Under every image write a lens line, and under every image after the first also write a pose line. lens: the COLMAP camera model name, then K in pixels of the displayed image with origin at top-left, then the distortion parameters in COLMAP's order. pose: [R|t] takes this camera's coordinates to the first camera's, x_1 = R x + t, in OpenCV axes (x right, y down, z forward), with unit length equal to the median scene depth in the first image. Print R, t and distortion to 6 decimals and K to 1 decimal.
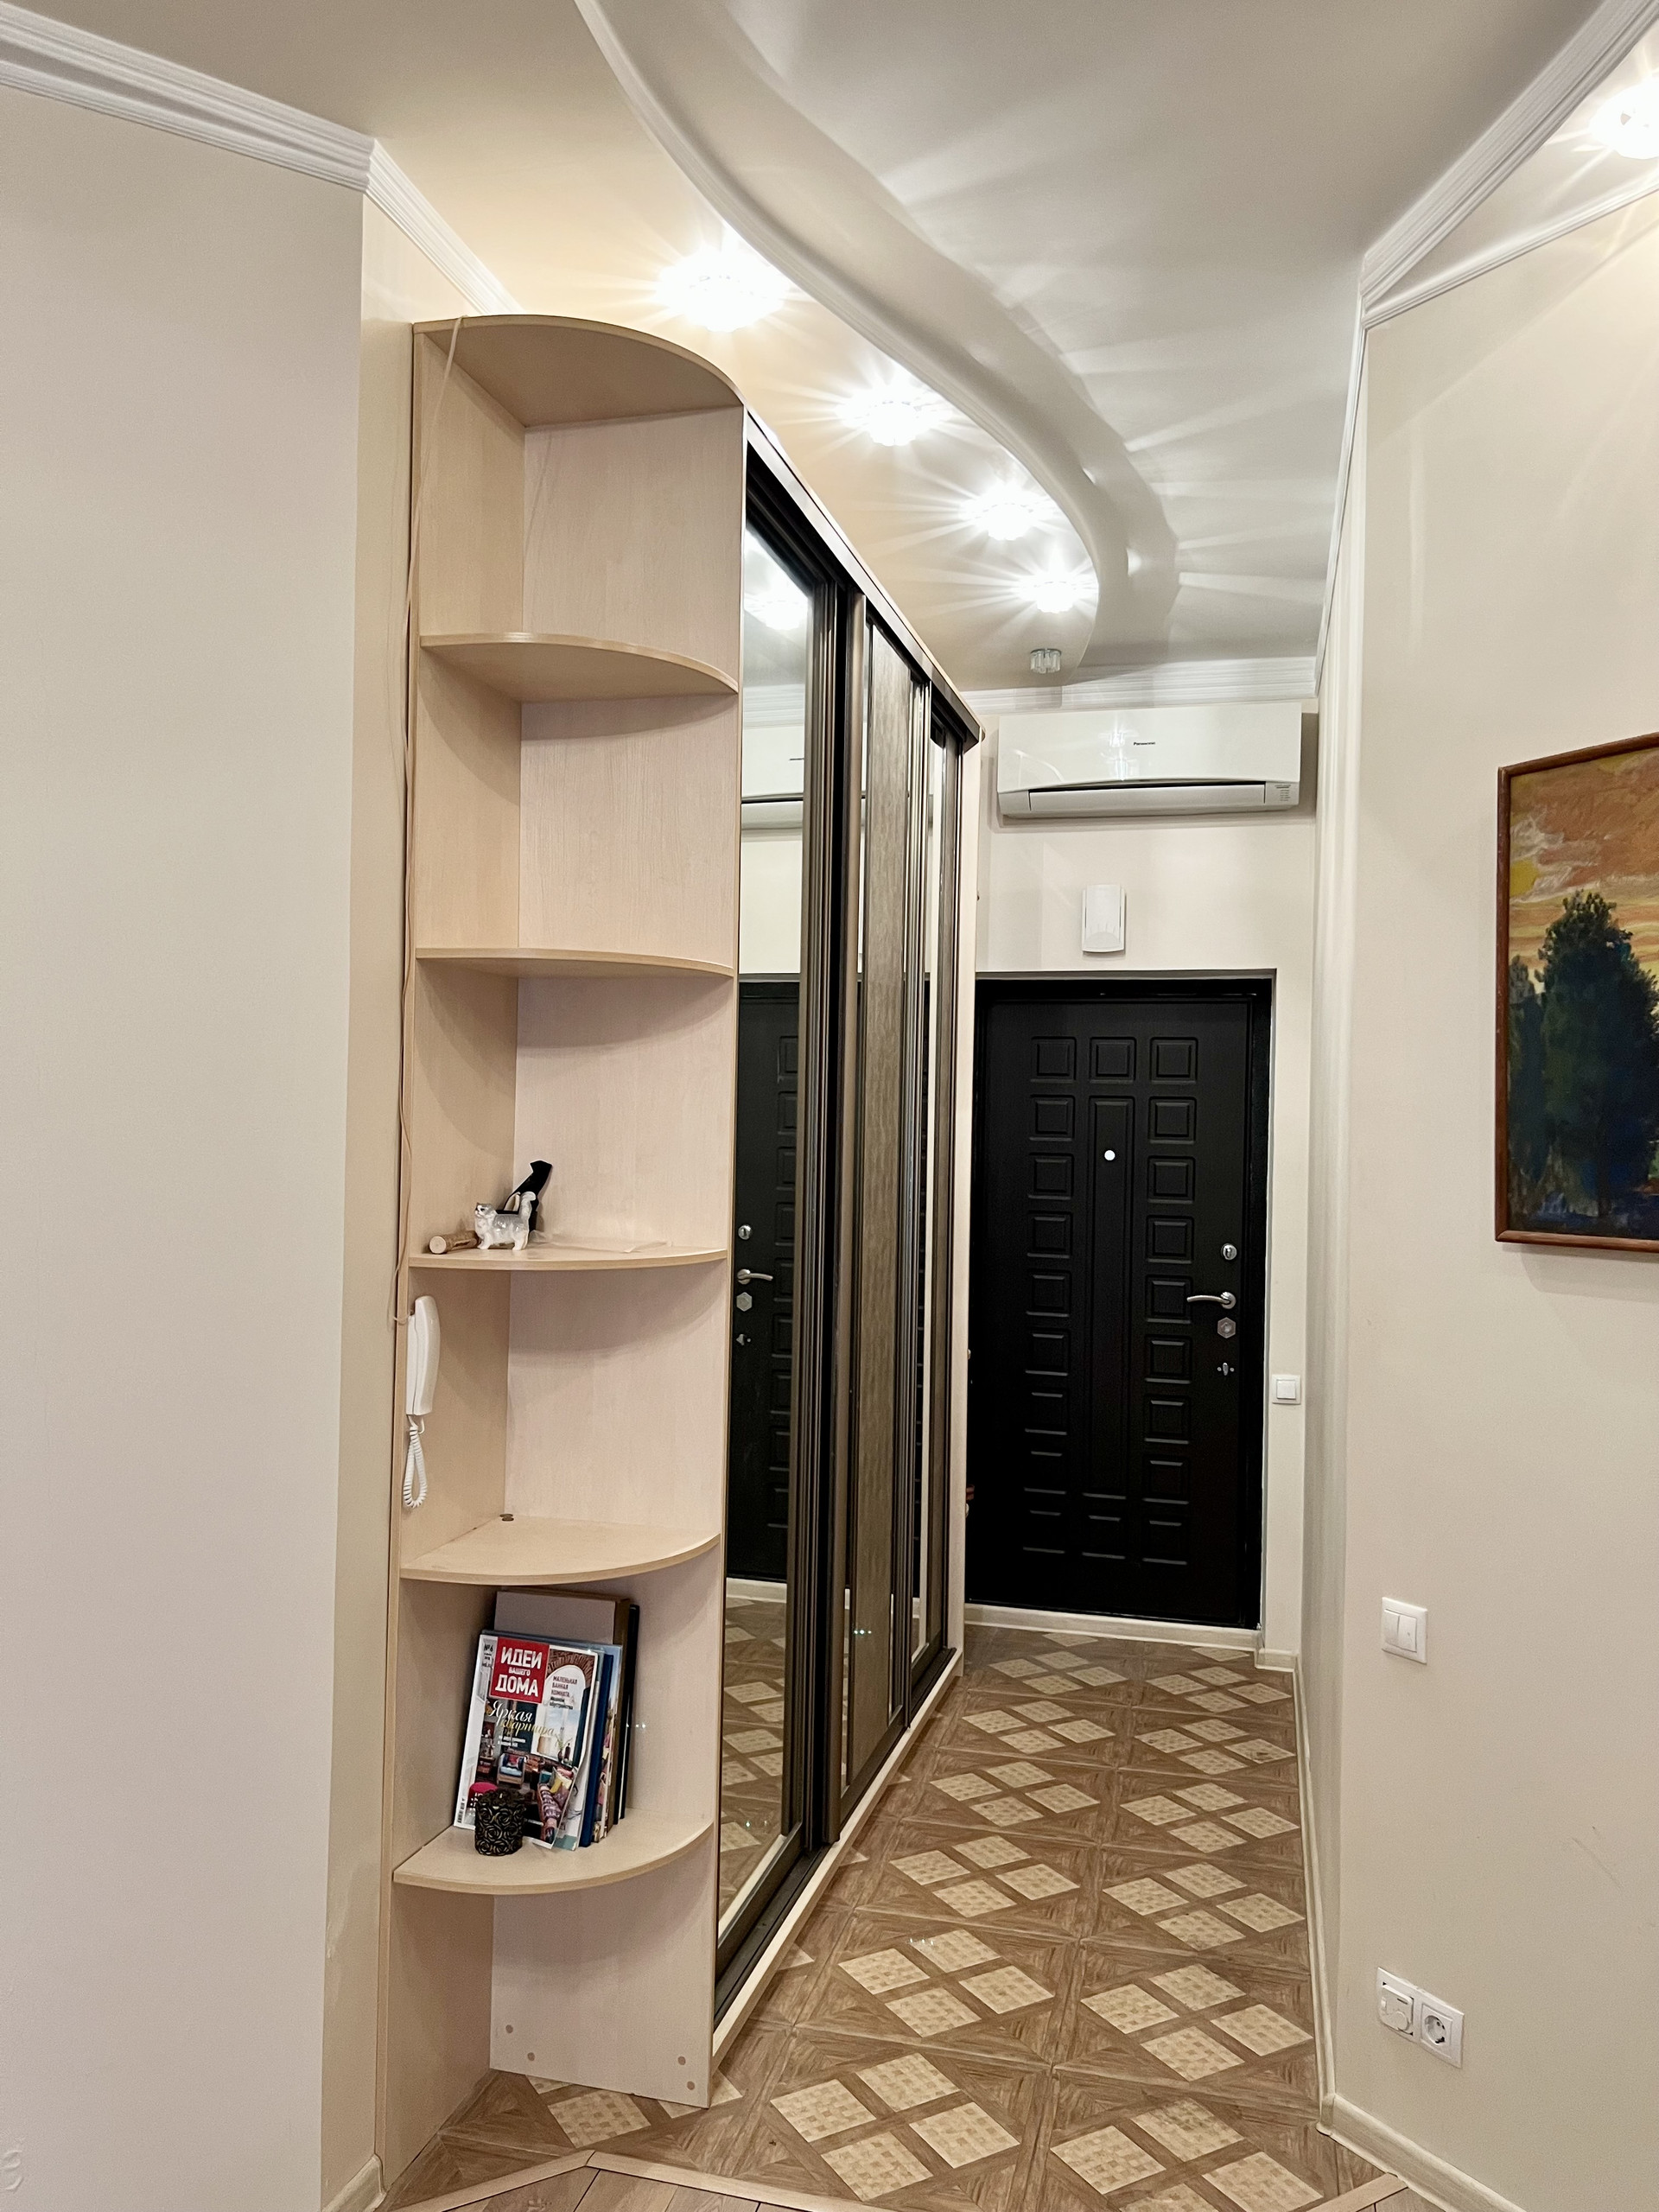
lens RADIAL K [[1629.7, 0, 837.3], [0, 1629.7, 1118.6], [0, 0, 1]] dist [0.038430, -0.003408]
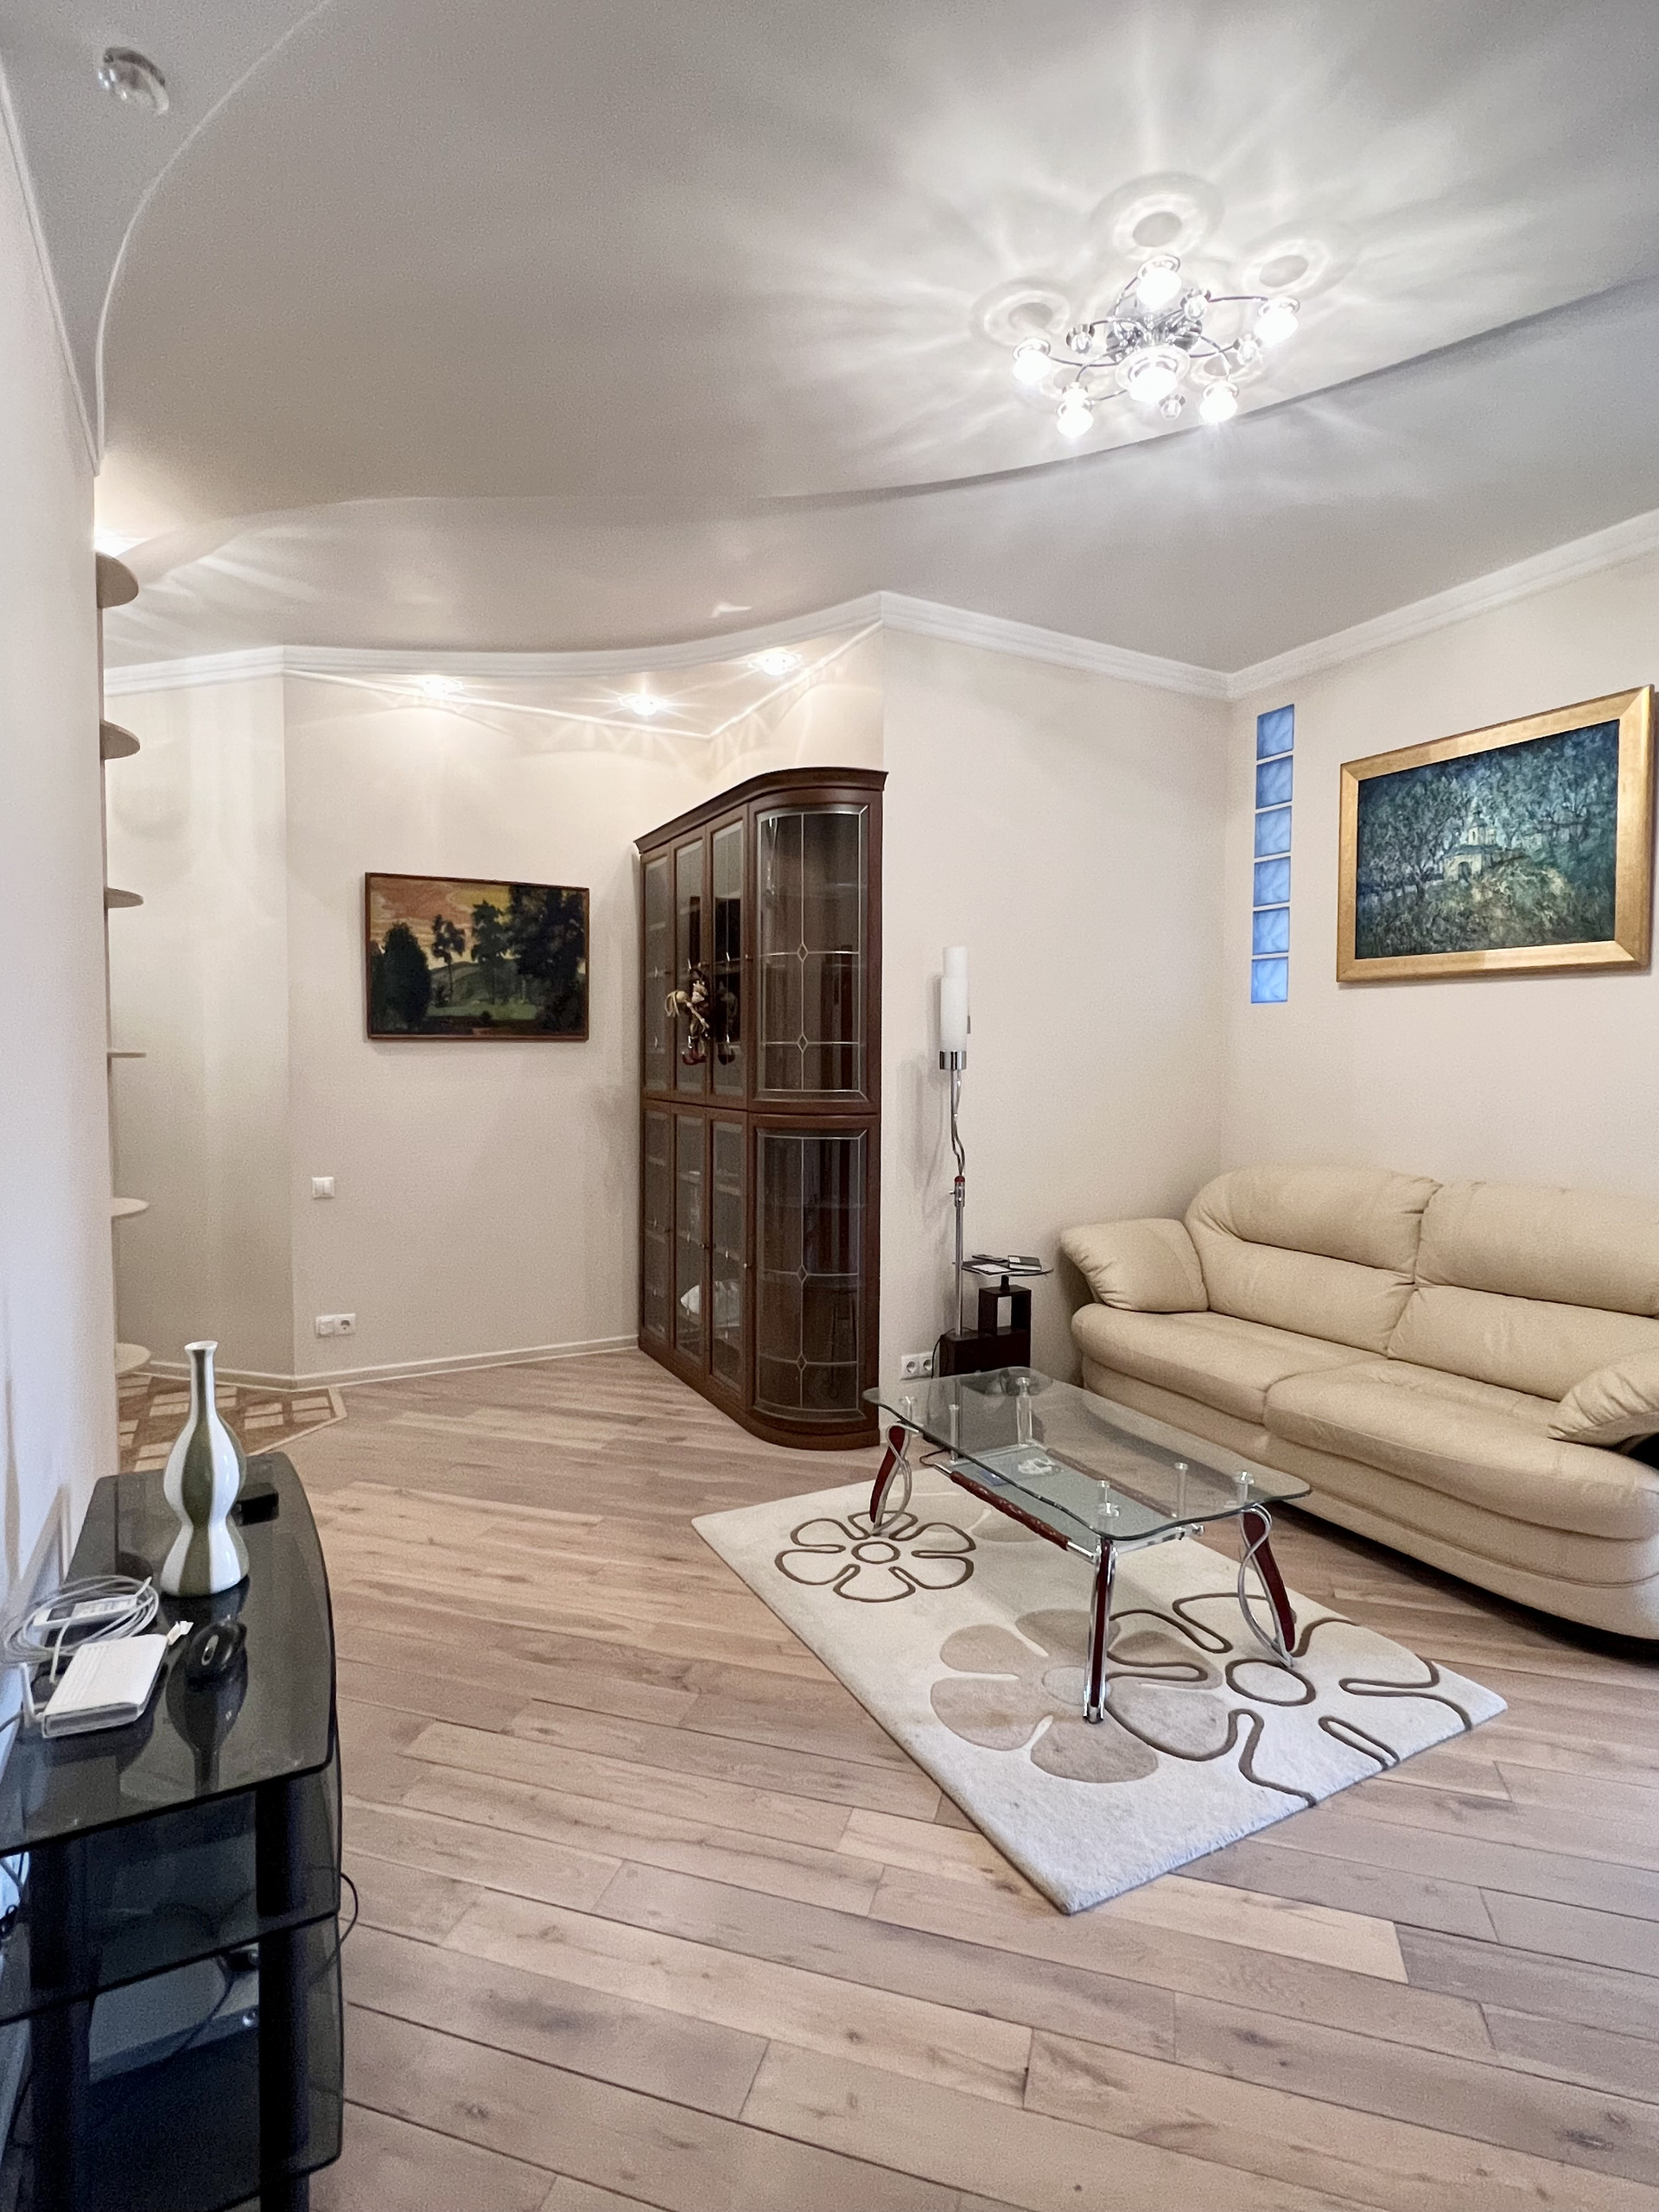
lens RADIAL K [[1103.5, 0, 827.6], [0, 1103.5, 1098.7], [0, 0, 1]] dist [-0.003993, 0.000443]
pose [[0.052168, -0.057856, 0.996961, -1.309466], [-0.005578, 0.998288, 0.058225, 0.055484], [-0.998623, -0.008598, 0.051756, 0.089193]]
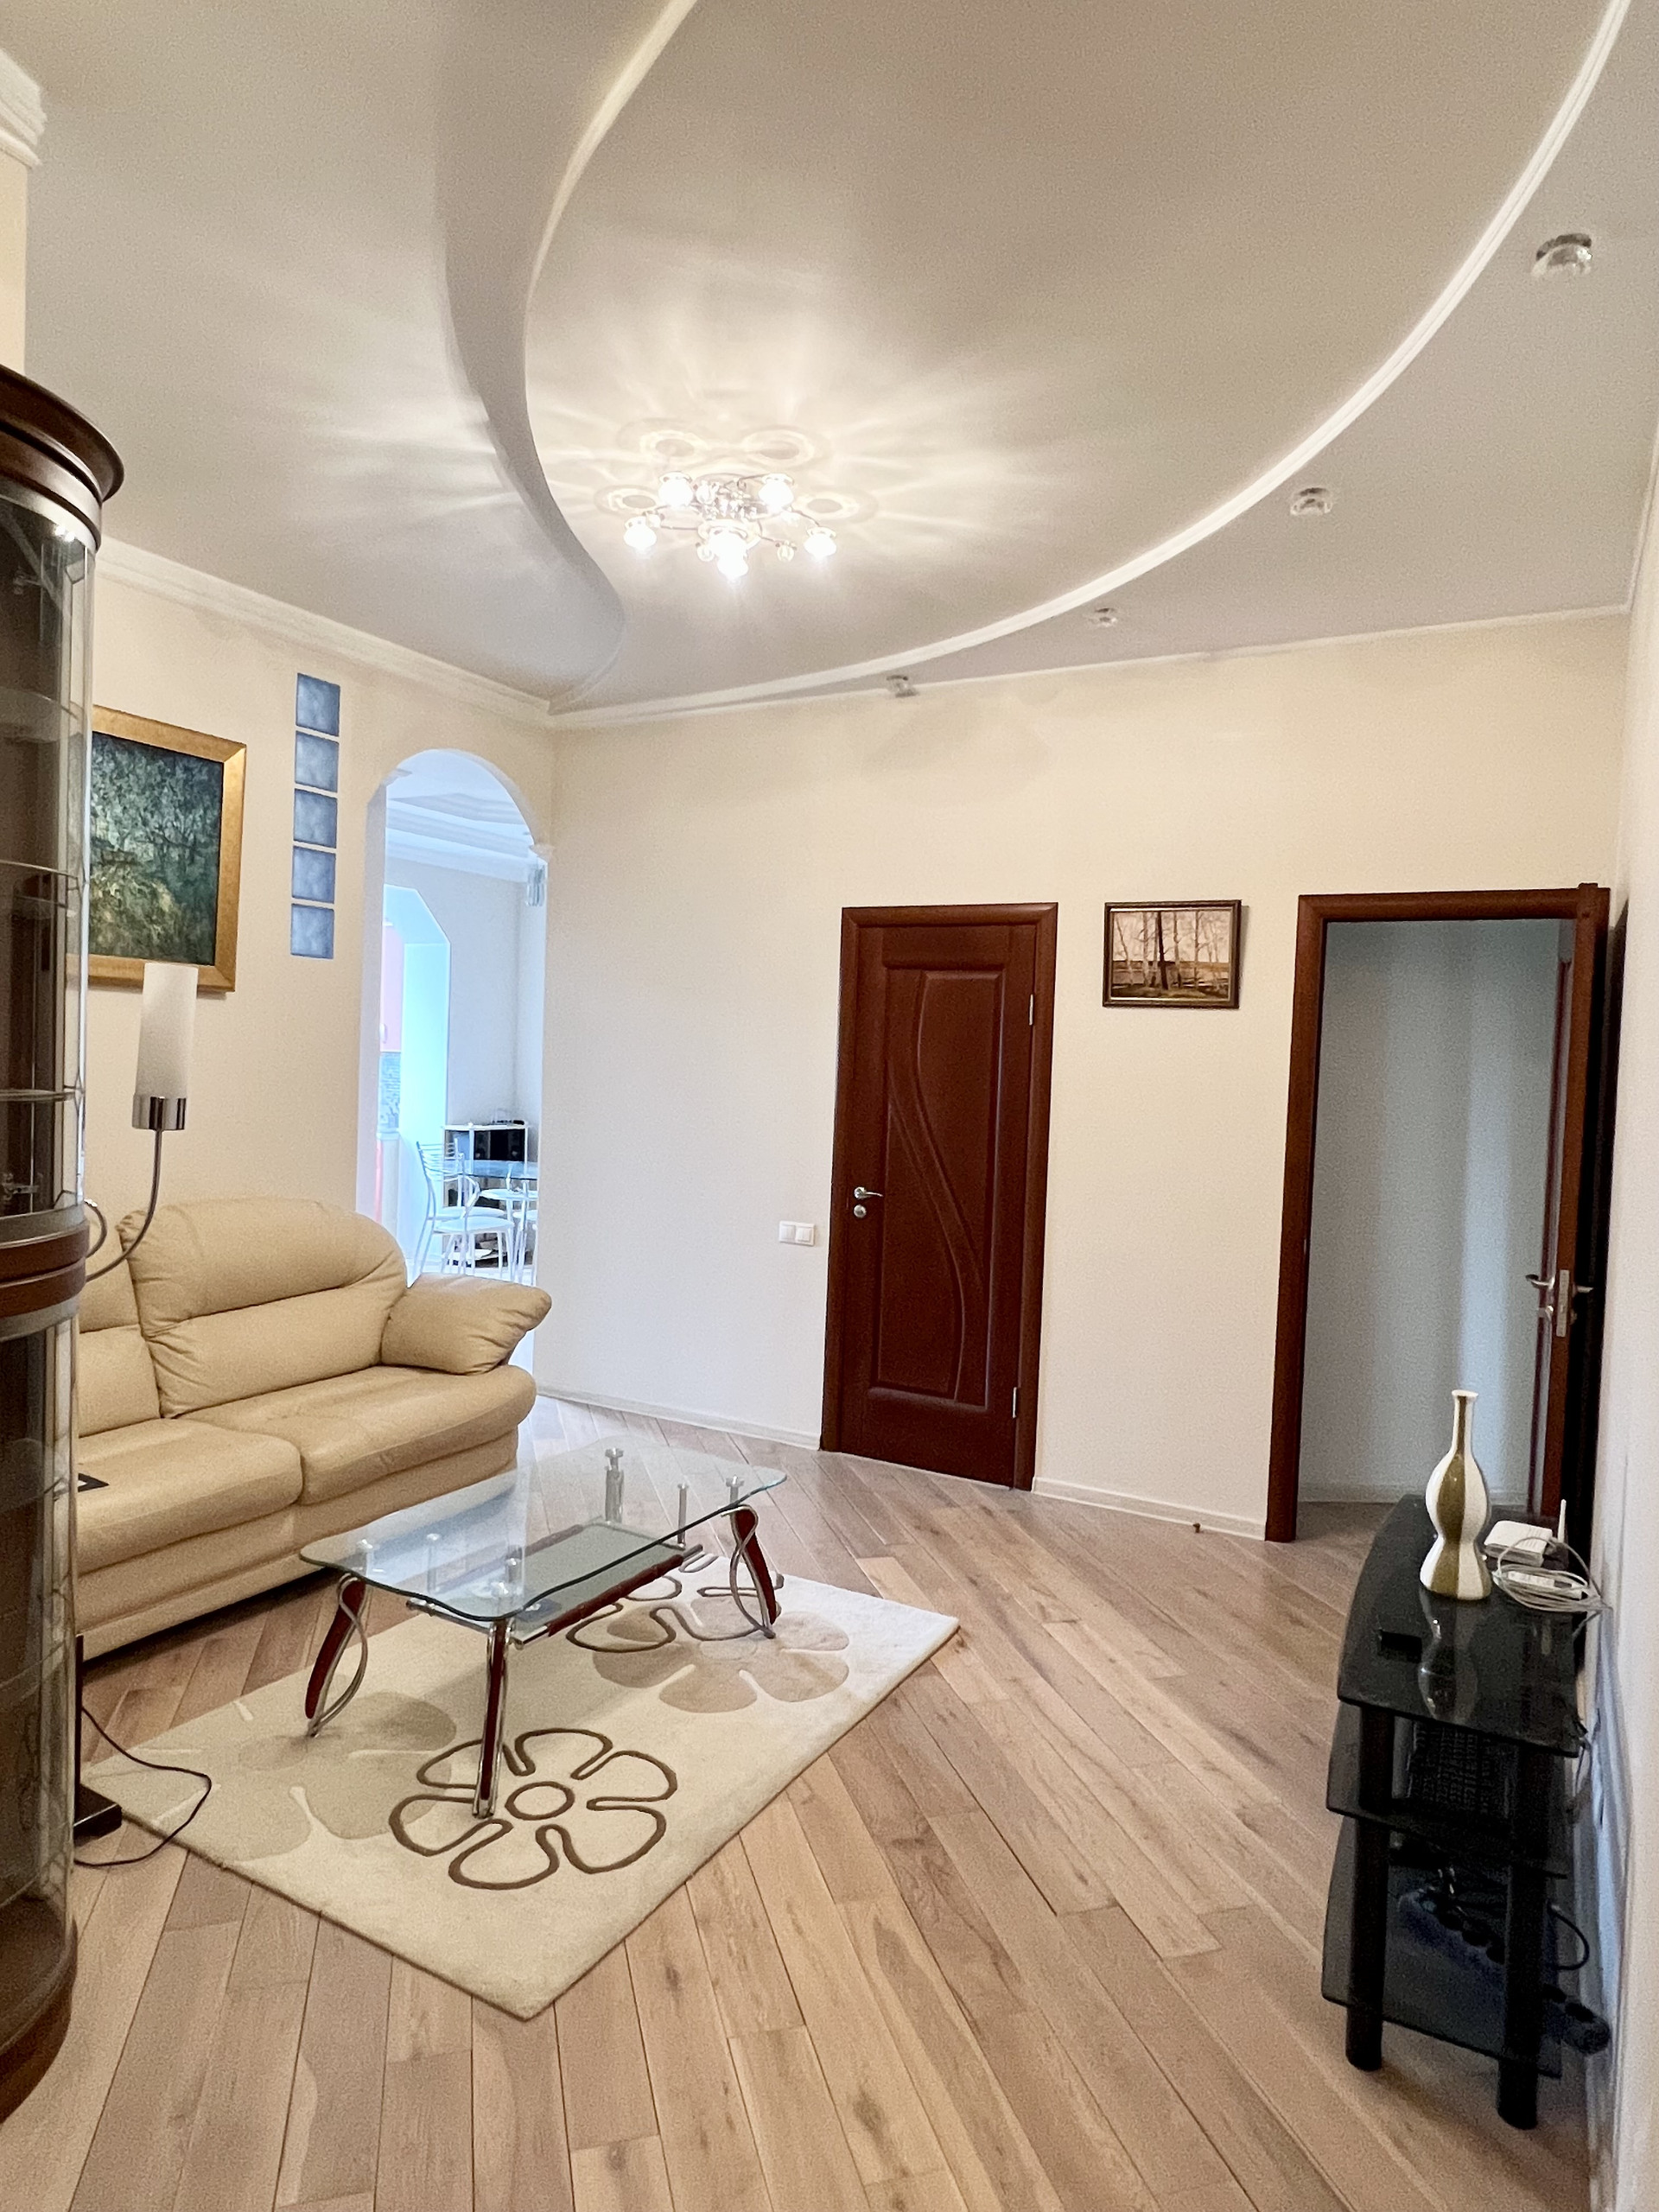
lens RADIAL K [[1302.8, 0, 825.8], [0, 1302.8, 1105.1], [0, 0, 1]] dist [0.001388, 0.001385]
pose [[-0.864988, -0.034555, -0.500601, 0.115539], [-0.055676, 0.998075, 0.027307, 0.029133], [0.498694, 0.051492, -0.865247, 1.015646]]
